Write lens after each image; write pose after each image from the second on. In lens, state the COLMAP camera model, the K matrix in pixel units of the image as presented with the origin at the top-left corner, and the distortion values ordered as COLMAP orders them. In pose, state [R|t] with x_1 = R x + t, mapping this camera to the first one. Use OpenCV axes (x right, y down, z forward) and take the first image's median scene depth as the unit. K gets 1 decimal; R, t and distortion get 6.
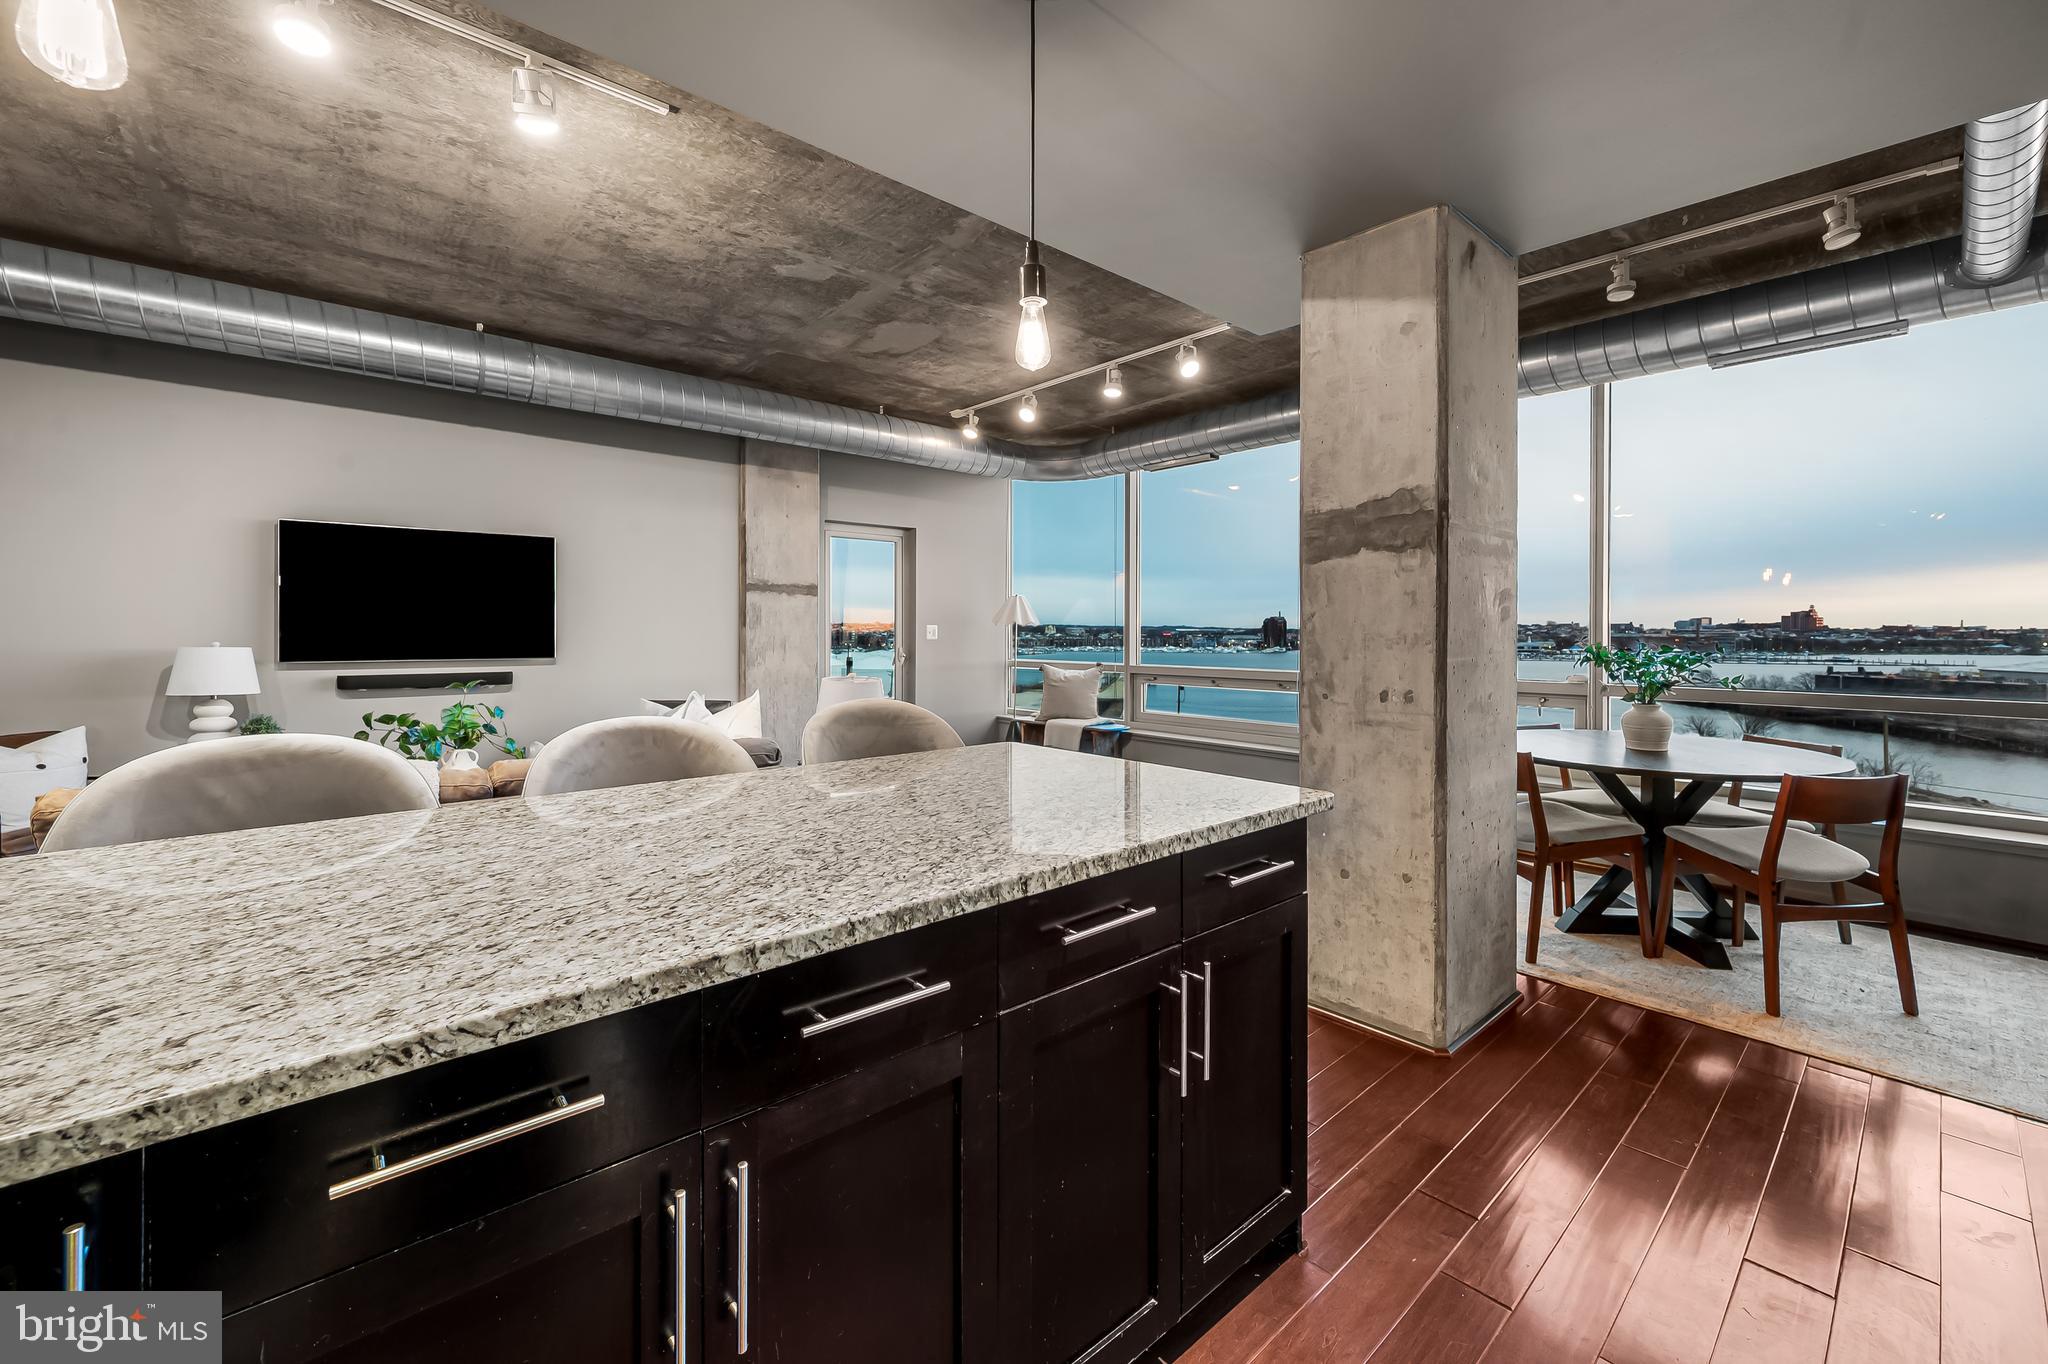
lens RADIAL K [[833.3, 0, 1047.1], [0, 833.3, 643.5], [0, 0, 1]] dist [-0.001004, -0.000131]
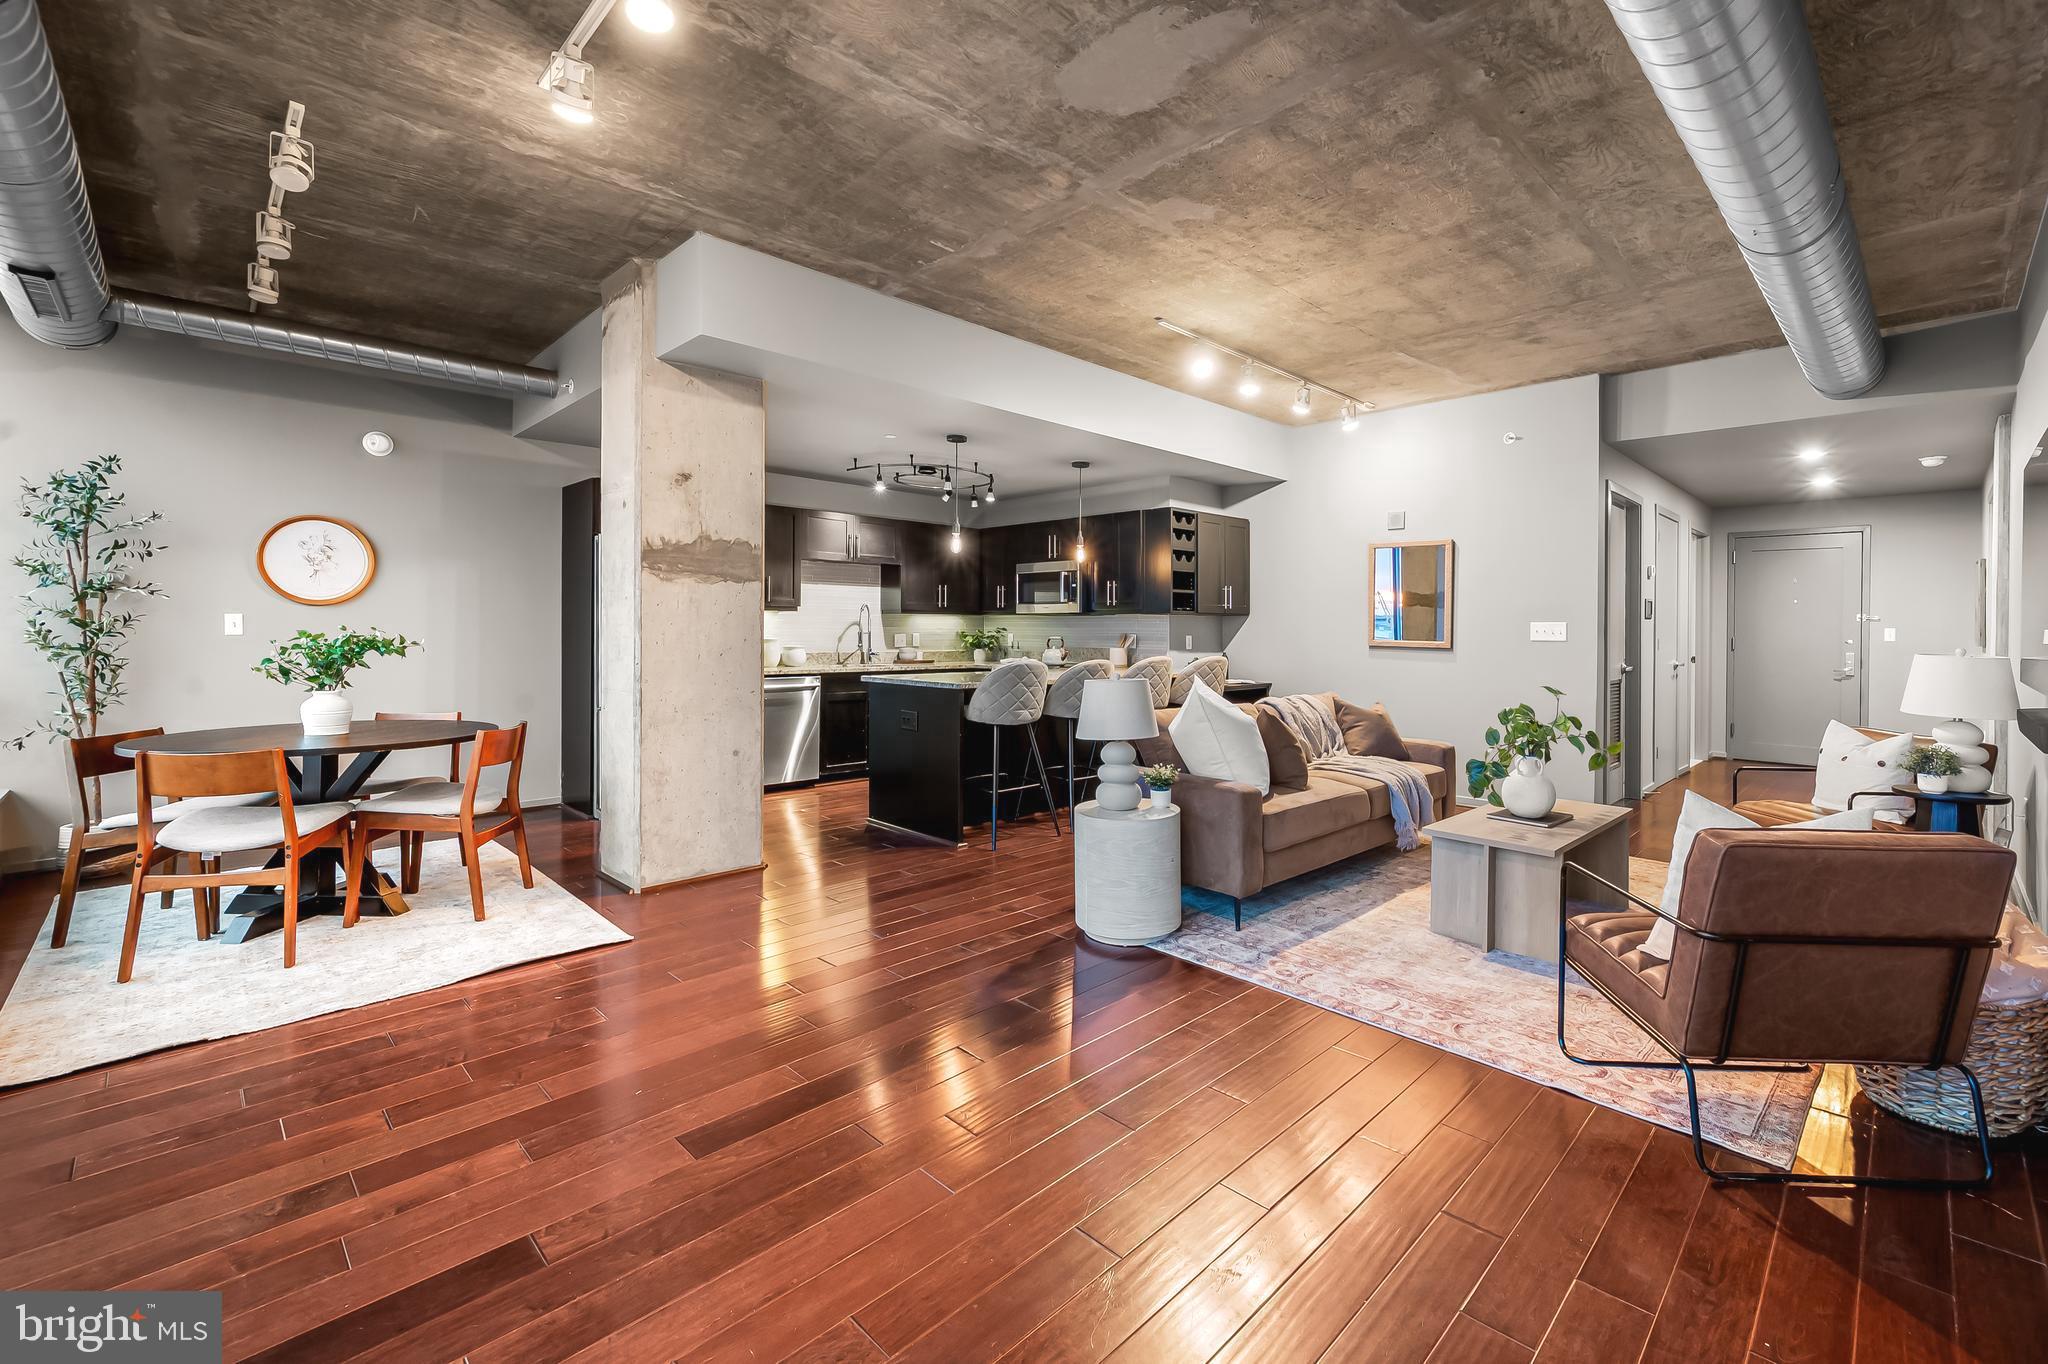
lens RADIAL K [[861.4, 0, 1063.1], [0, 861.4, 633.6], [0, 0, 1]] dist [-0.000260, -0.000602]
pose [[-0.999112, -0.008525, -0.041251, -0.112862], [-0.009426, 0.999720, 0.021702, -0.024307], [0.041054, 0.022072, -0.998913, 1.637793]]
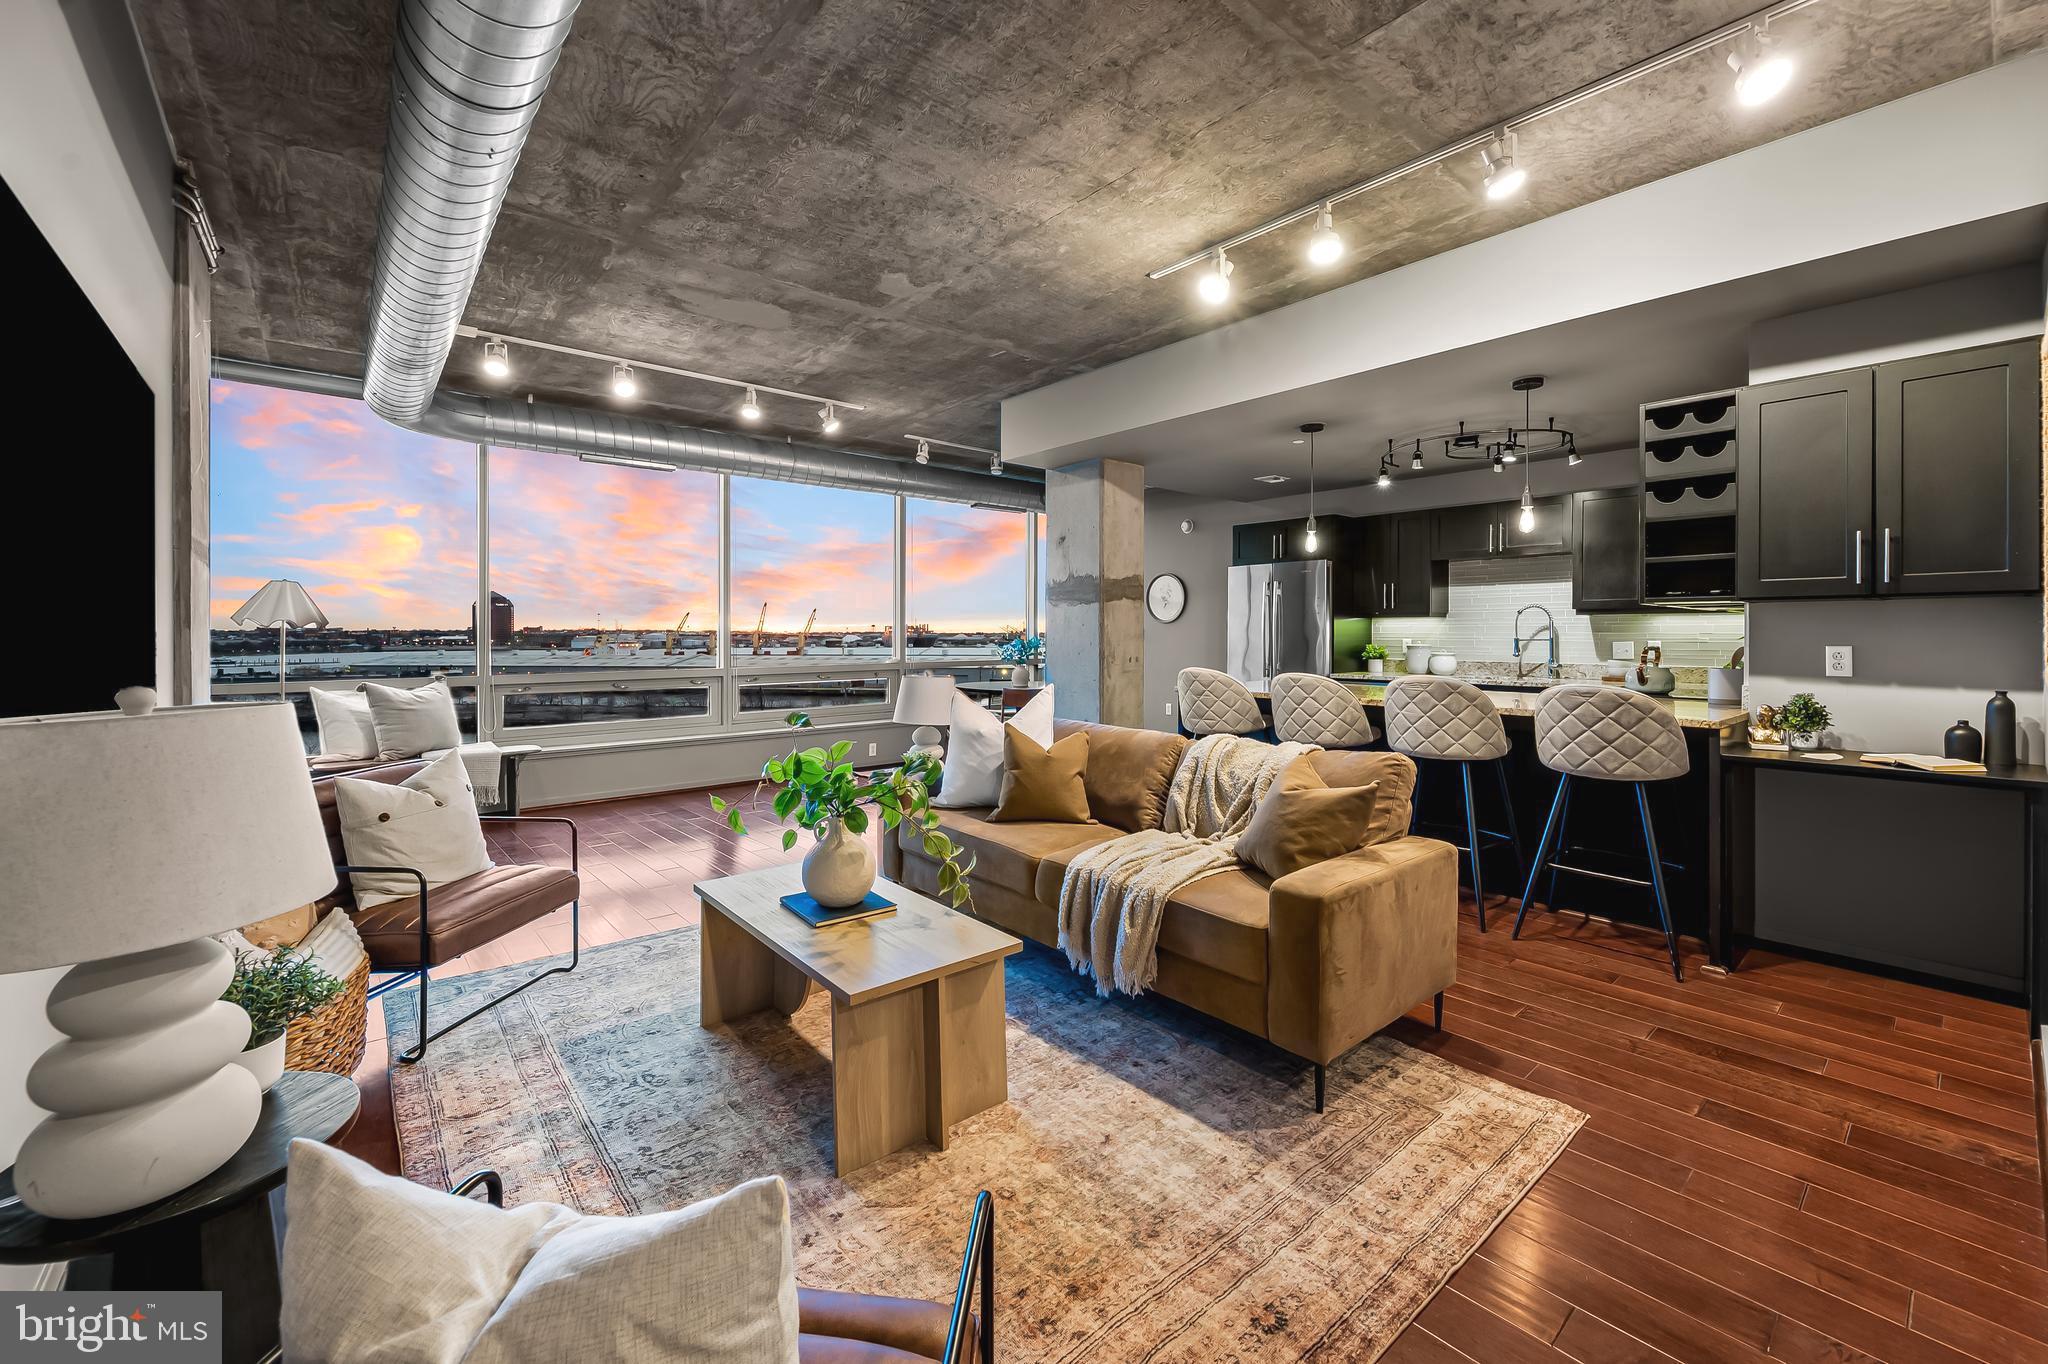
lens RADIAL K [[810.9, 0, 1051.7], [0, 810.9, 636.2], [0, 0, 1]] dist [-0.000820, -0.000243]
pose [[0.014825, -0.007264, 0.999864, -1.117211], [0.018110, 0.999812, 0.006995, -0.014677], [-0.999726, 0.018004, 0.014954, 0.691658]]
